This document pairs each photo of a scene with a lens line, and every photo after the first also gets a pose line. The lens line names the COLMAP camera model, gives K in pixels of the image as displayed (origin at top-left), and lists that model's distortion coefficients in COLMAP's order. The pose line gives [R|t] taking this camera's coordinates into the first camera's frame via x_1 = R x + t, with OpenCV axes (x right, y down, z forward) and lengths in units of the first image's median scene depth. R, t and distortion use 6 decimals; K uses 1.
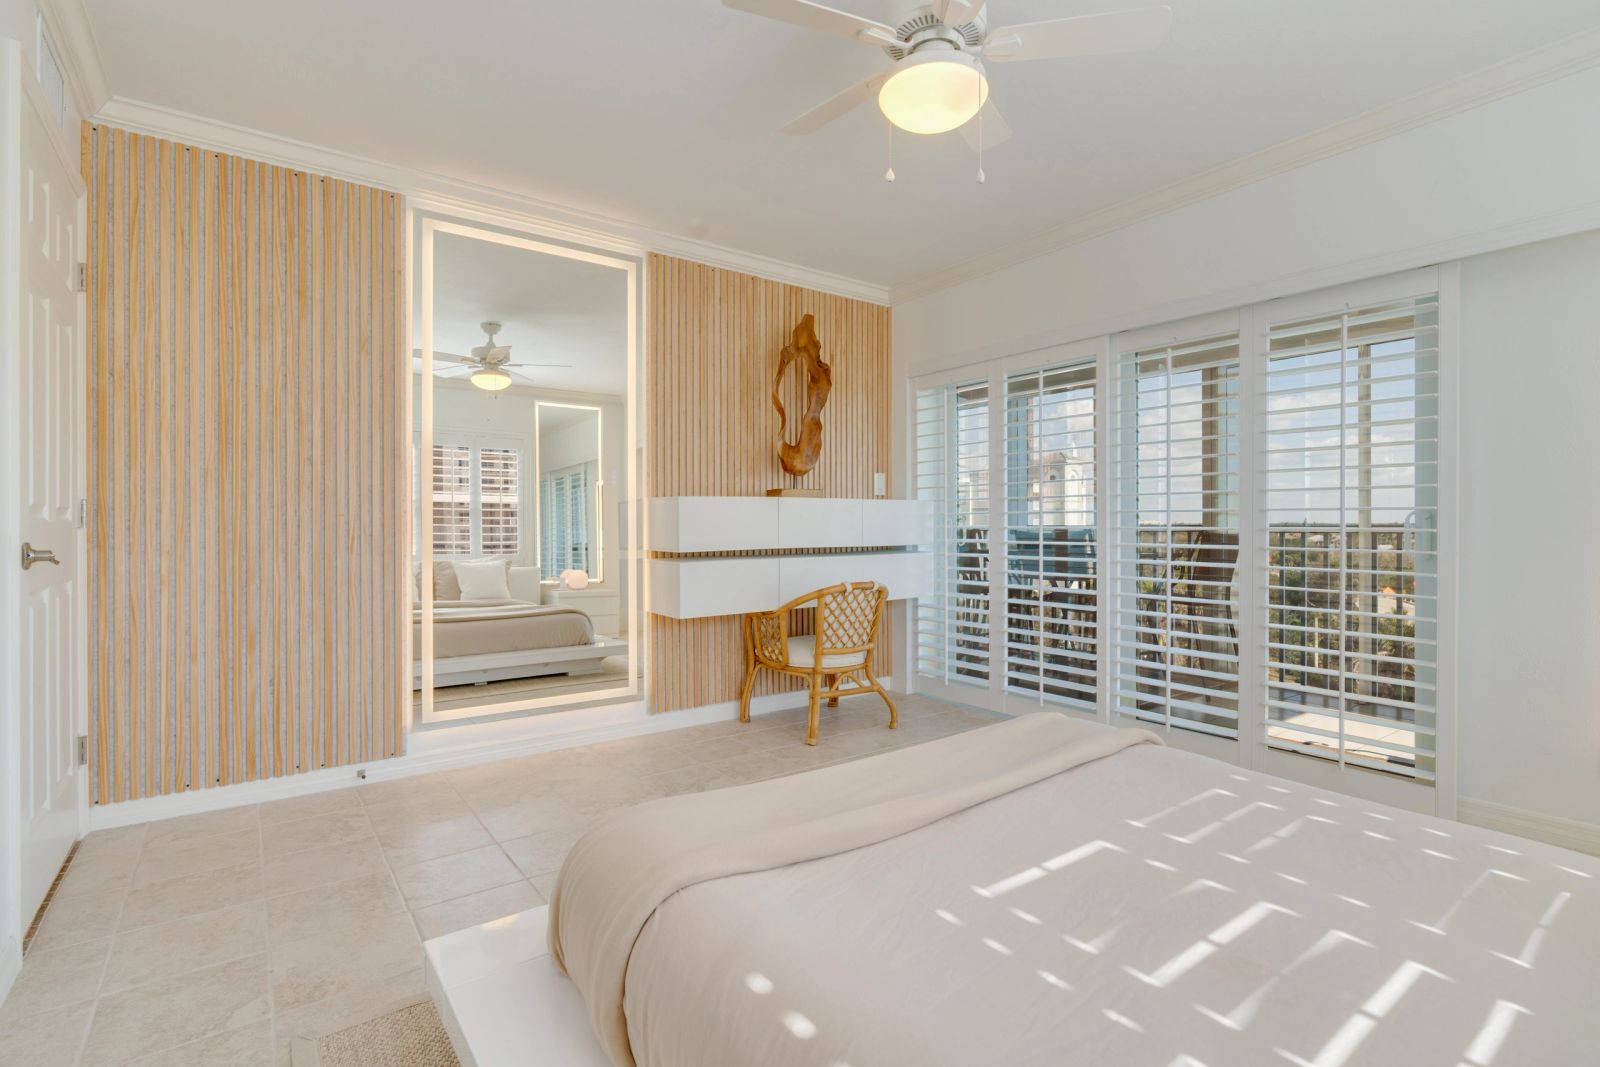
lens RADIAL K [[759.6, 0, 798.0], [0, 759.6, 525.7], [0, 0, 1]] dist [-0.004135, 0.001347]
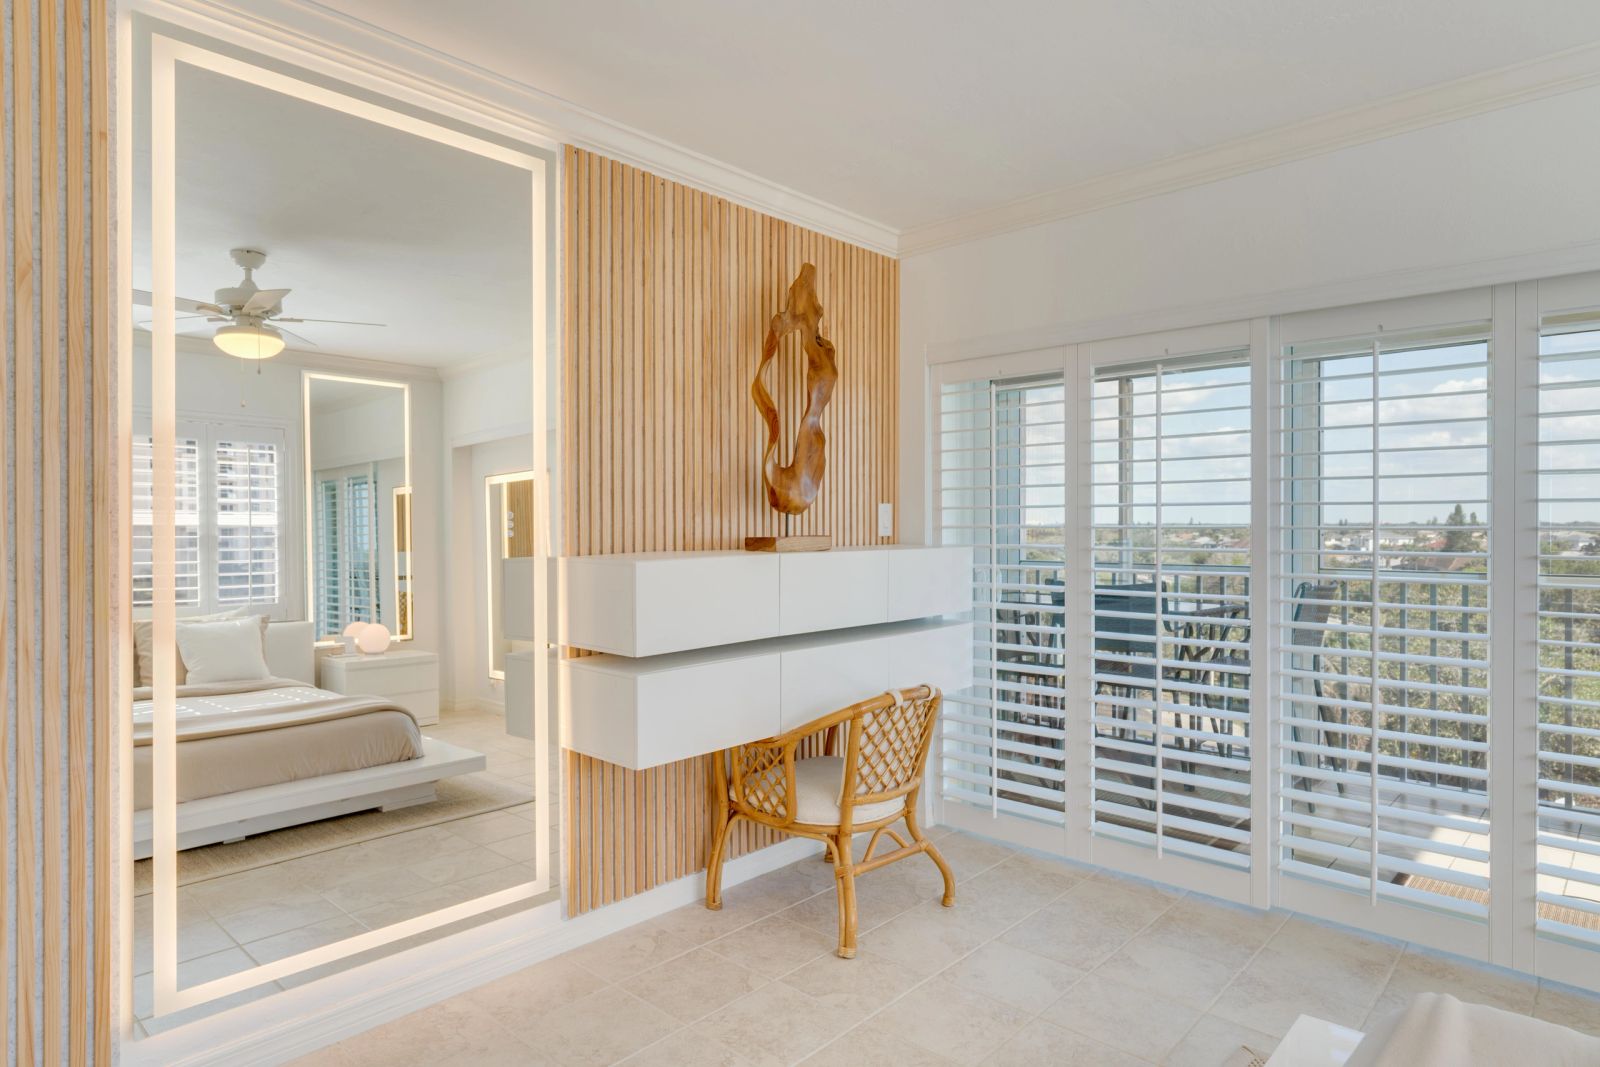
lens RADIAL K [[921.5, 0, 798.8], [0, 921.5, 527.5], [0, 0, 1]] dist [-0.005353, 0.005720]
pose [[0.981254, -0.000822, 0.192718, -0.154255], [0.000325, 0.999997, 0.002609, -0.060723], [-0.192719, -0.002497, 0.981251, 0.251427]]
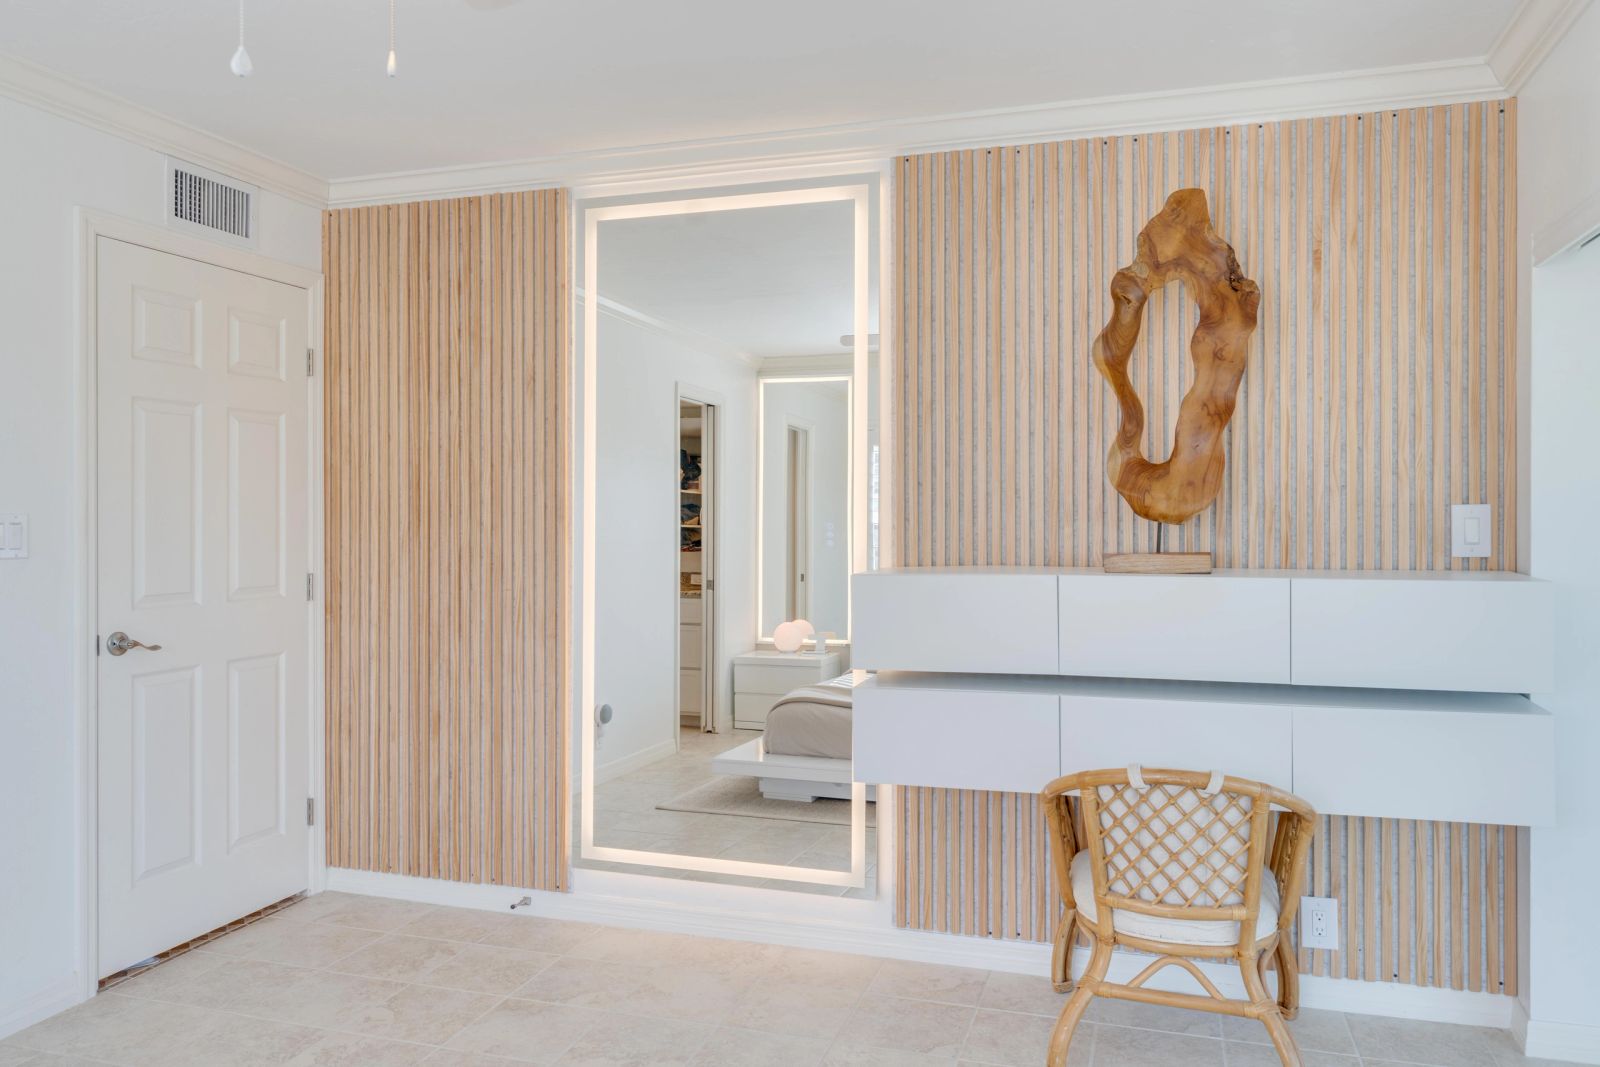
lens RADIAL K [[1154.2, 0, 782.8], [0, 1154.2, 528.5], [0, 0, 1]] dist [0.009014, 0.000496]
pose [[0.589504, 0.006037, -0.807743, 0.486031], [-0.002551, 0.999981, 0.005612, -0.071200], [0.807761, -0.001248, 0.589508, 0.384897]]
